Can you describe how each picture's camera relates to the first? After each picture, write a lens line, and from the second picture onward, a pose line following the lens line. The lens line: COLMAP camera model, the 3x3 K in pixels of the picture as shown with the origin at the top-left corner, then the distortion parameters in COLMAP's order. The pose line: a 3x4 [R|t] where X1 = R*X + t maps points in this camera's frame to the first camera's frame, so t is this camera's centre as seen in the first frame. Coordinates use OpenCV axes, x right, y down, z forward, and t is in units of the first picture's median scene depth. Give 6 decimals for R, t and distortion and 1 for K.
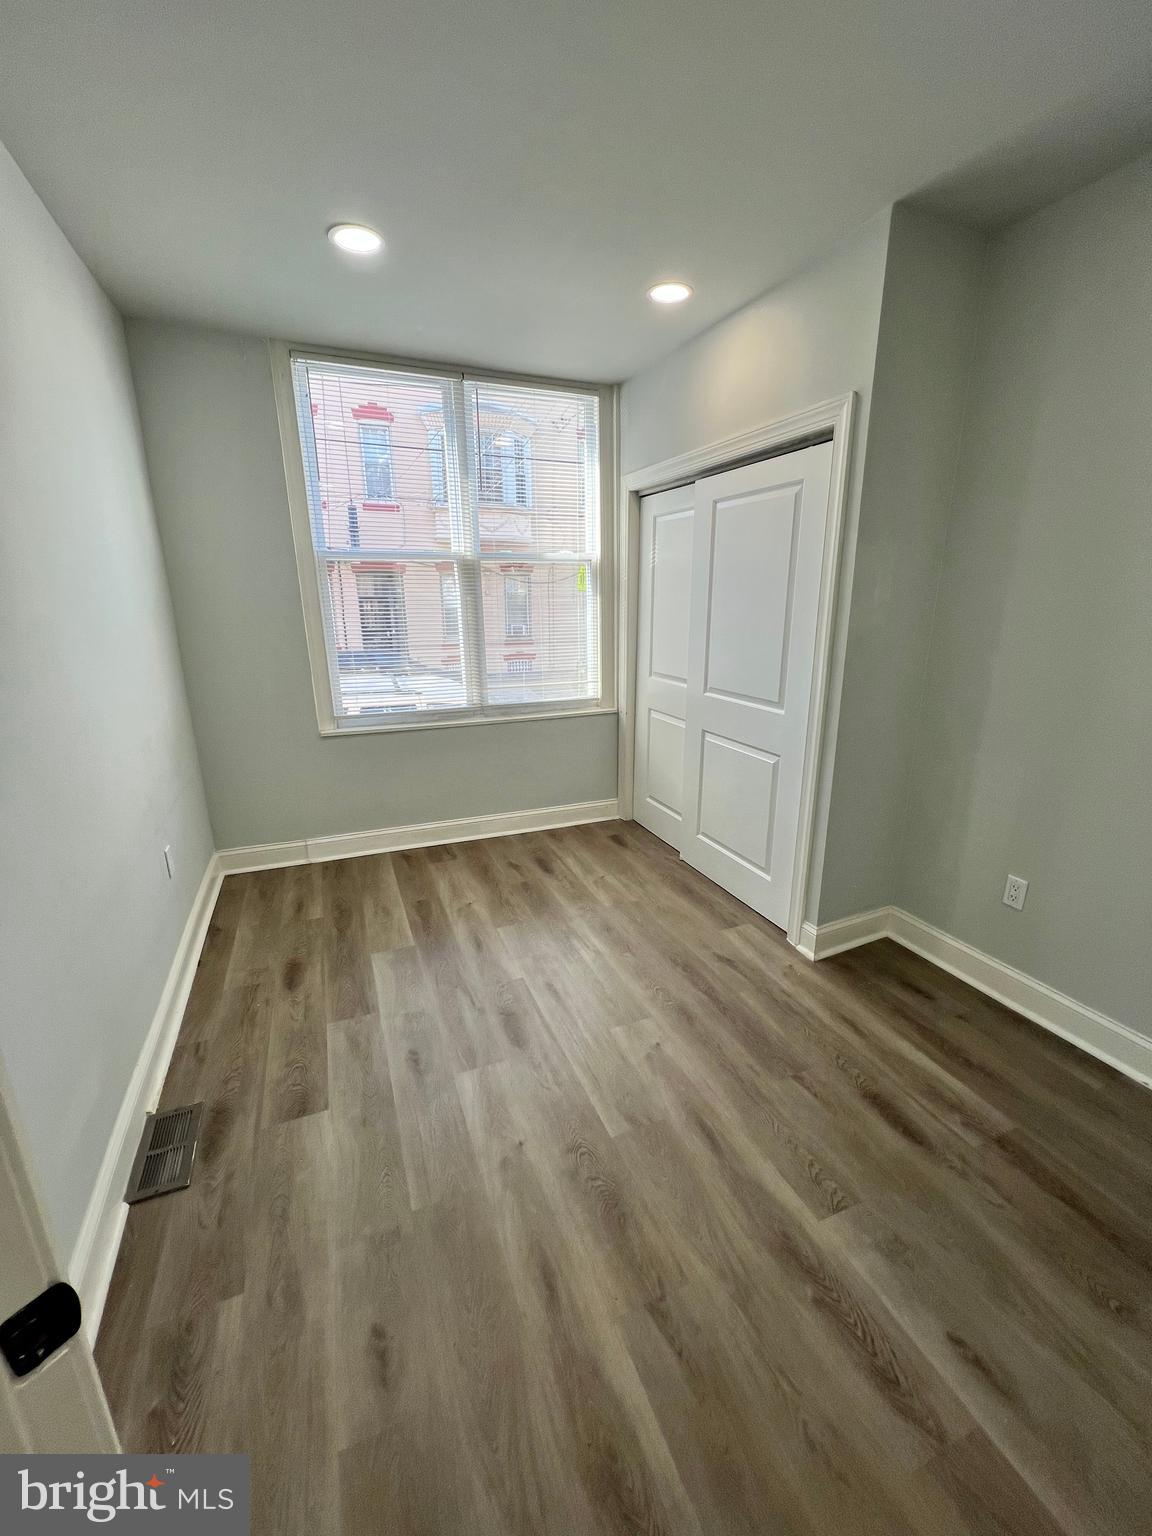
lens RADIAL K [[617.4, 0, 579.4], [0, 617.4, 768.8], [0, 0, 1]] dist [-0.000516, 0.000555]
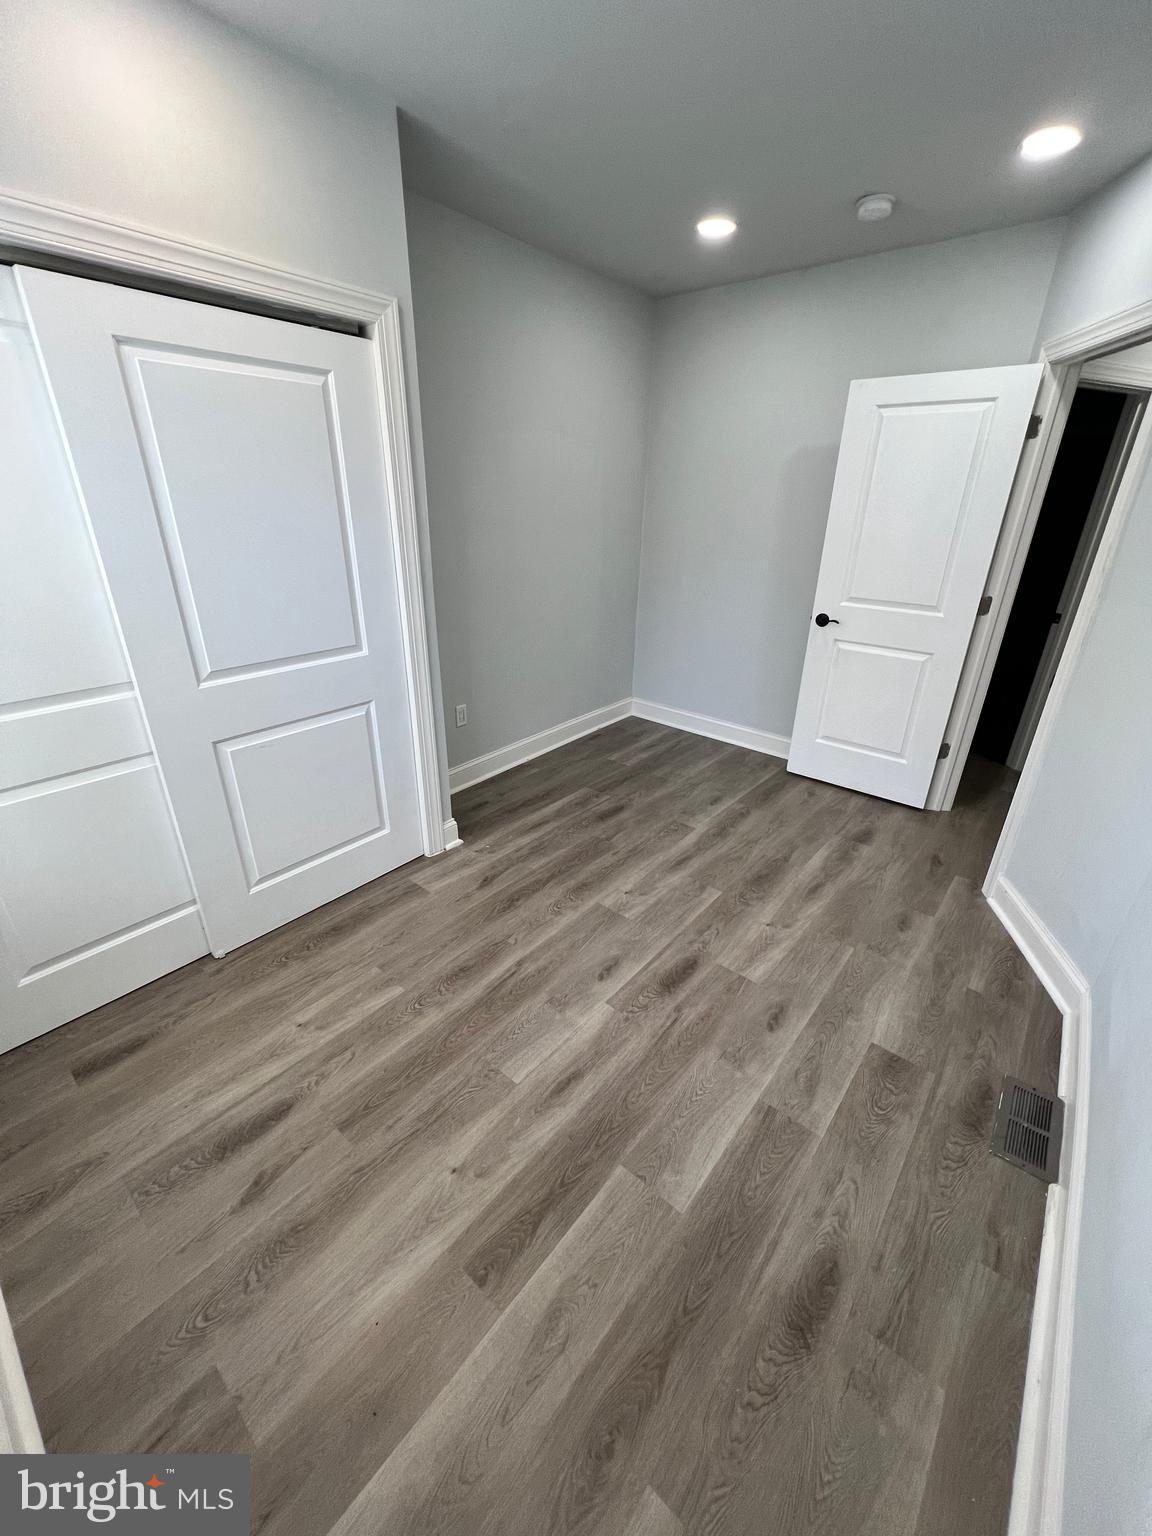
lens RADIAL K [[617.4, 0, 579.4], [0, 617.4, 768.8], [0, 0, 1]] dist [-0.000516, 0.000555]
pose [[-0.462369, -0.365635, 0.807791, -0.729821], [0.228751, 0.830994, 0.507072, -0.409555], [-0.856673, 0.419237, -0.300586, 1.320168]]
